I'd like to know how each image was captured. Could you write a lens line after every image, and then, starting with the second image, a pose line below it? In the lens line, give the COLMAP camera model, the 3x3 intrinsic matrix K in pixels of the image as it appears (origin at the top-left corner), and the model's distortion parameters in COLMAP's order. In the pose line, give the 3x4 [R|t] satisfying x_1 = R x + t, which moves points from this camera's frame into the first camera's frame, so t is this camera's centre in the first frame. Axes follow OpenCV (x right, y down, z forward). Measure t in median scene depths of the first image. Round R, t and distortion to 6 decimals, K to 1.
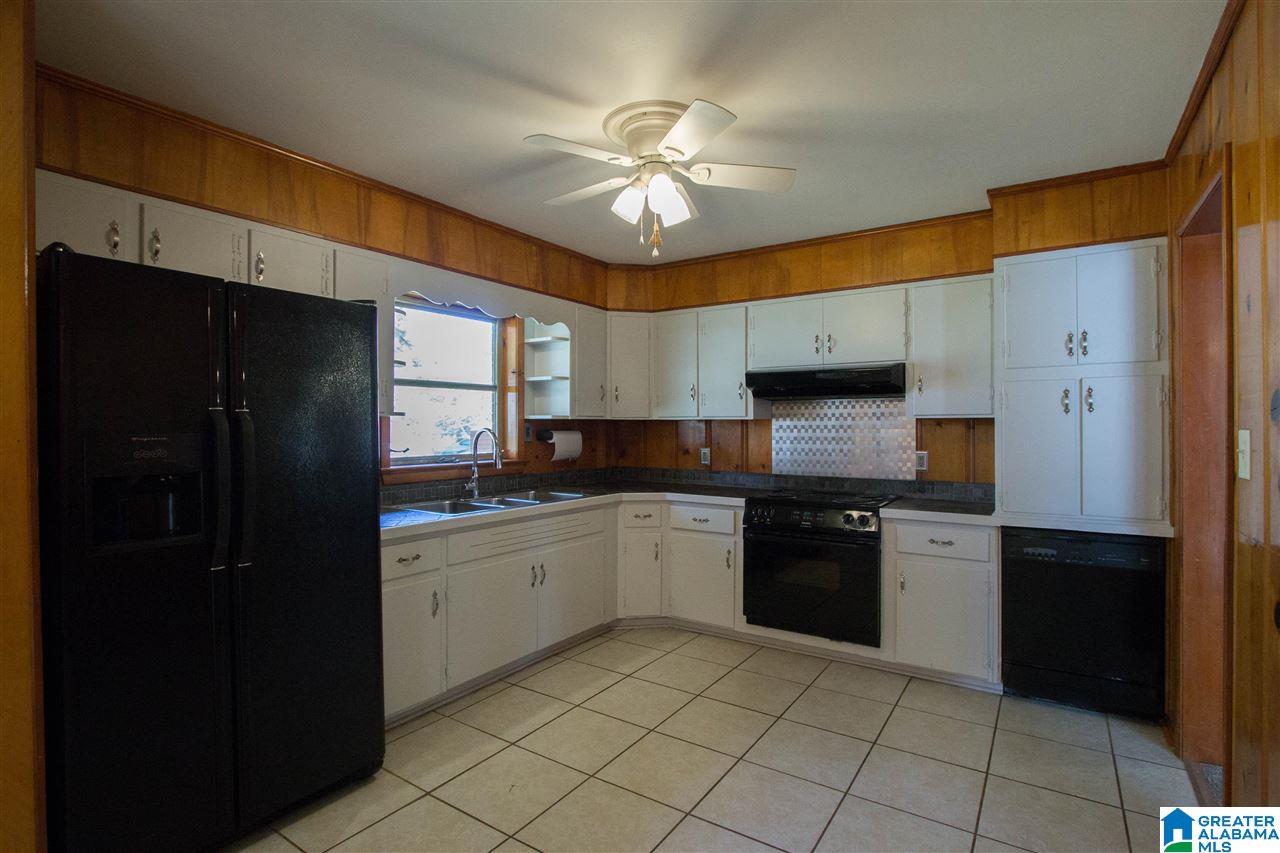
lens RADIAL K [[605.7, 0, 640.0], [0, 605.7, 426.5], [0, 0, 1]] dist [-0.035985, 0.000809]
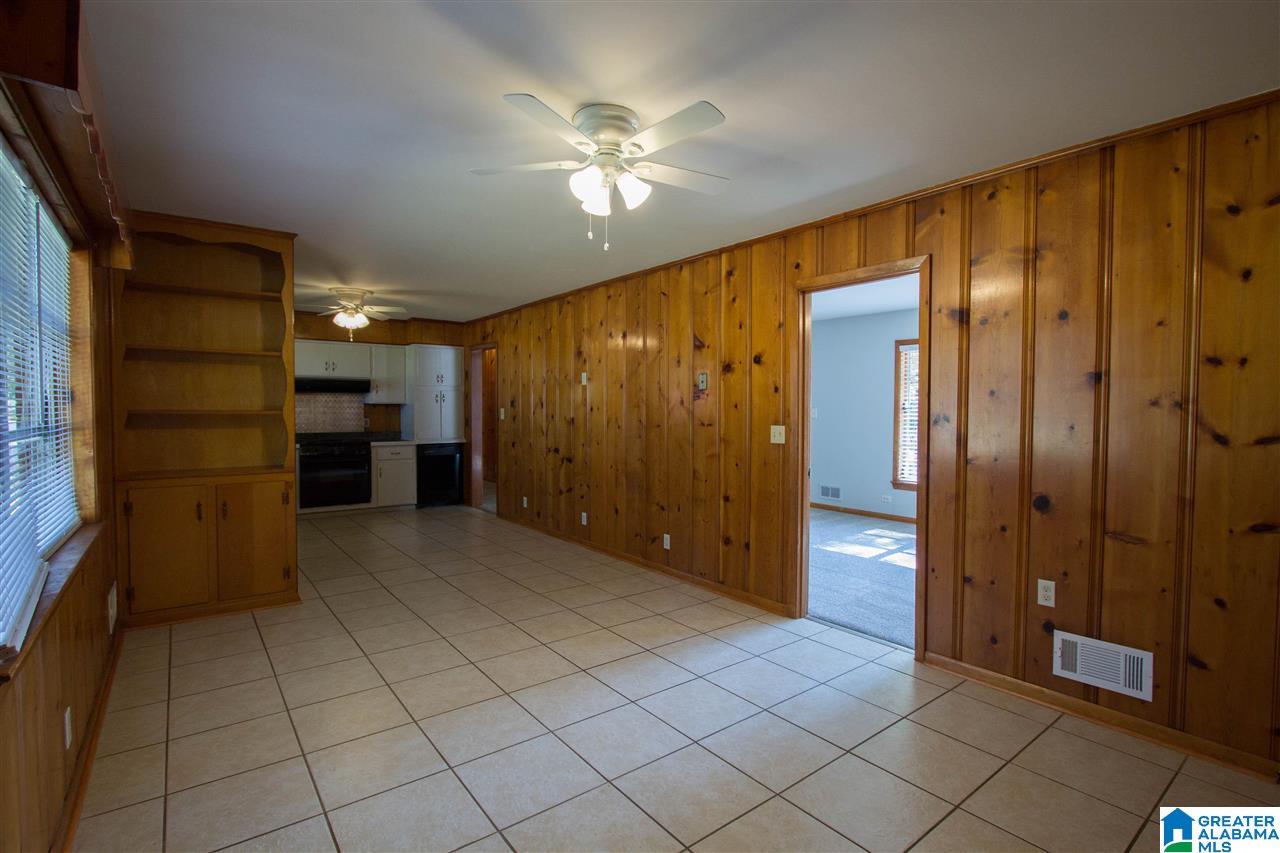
lens RADIAL K [[604.5, 0, 645.4], [0, 604.5, 423.5], [0, 0, 1]] dist [-0.022544, 0.000599]
pose [[0.320887, -0.023368, 0.946829, -1.340580], [-0.003568, 0.999659, 0.025881, -0.000577], [-0.947111, -0.011683, 0.320694, -0.691298]]
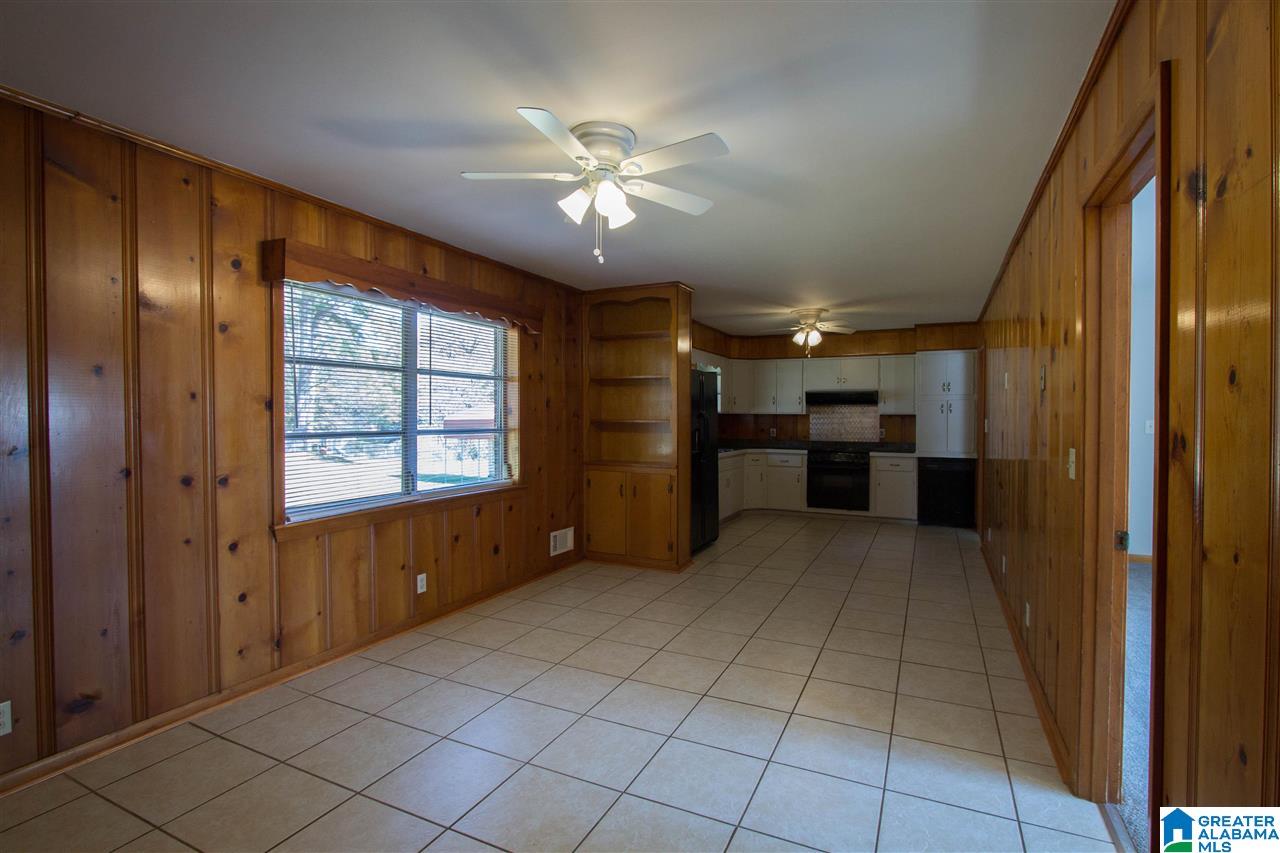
lens RADIAL K [[604.5, 0, 645.4], [0, 604.5, 423.5], [0, 0, 1]] dist [-0.022544, 0.000599]
pose [[0.990274, 0.002177, 0.139117, -0.743479], [-0.003777, 0.999930, 0.011243, -0.000592], [-0.139083, -0.011659, 0.990212, -1.132827]]
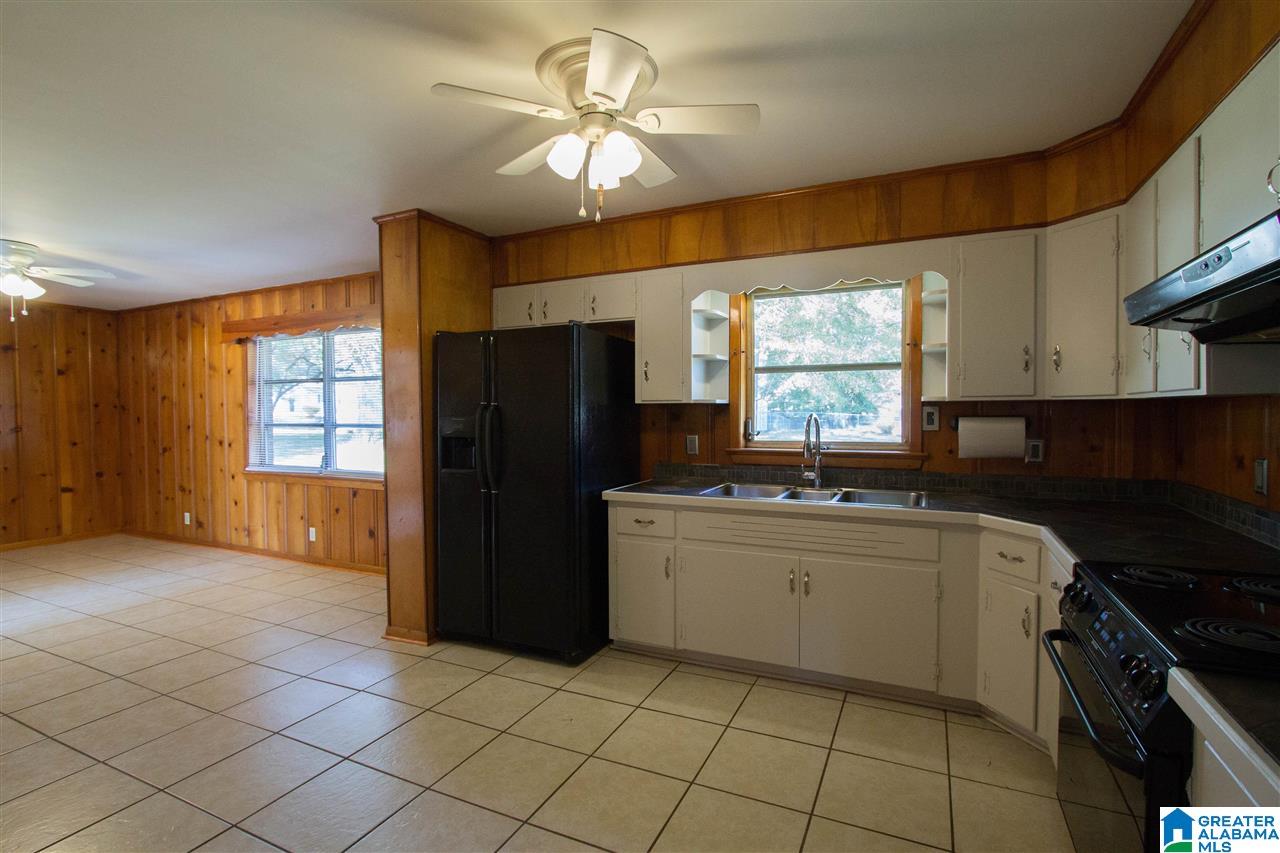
lens RADIAL K [[595.2, 0, 657.5], [0, 595.2, 424.7], [0, 0, 1]] dist [-0.035872, 0.000522]
pose [[0.162569, 0.025359, -0.986371, 0.596144], [0.005662, 0.999629, 0.026633, -0.005482], [0.986681, -0.009914, 0.162365, 0.621379]]
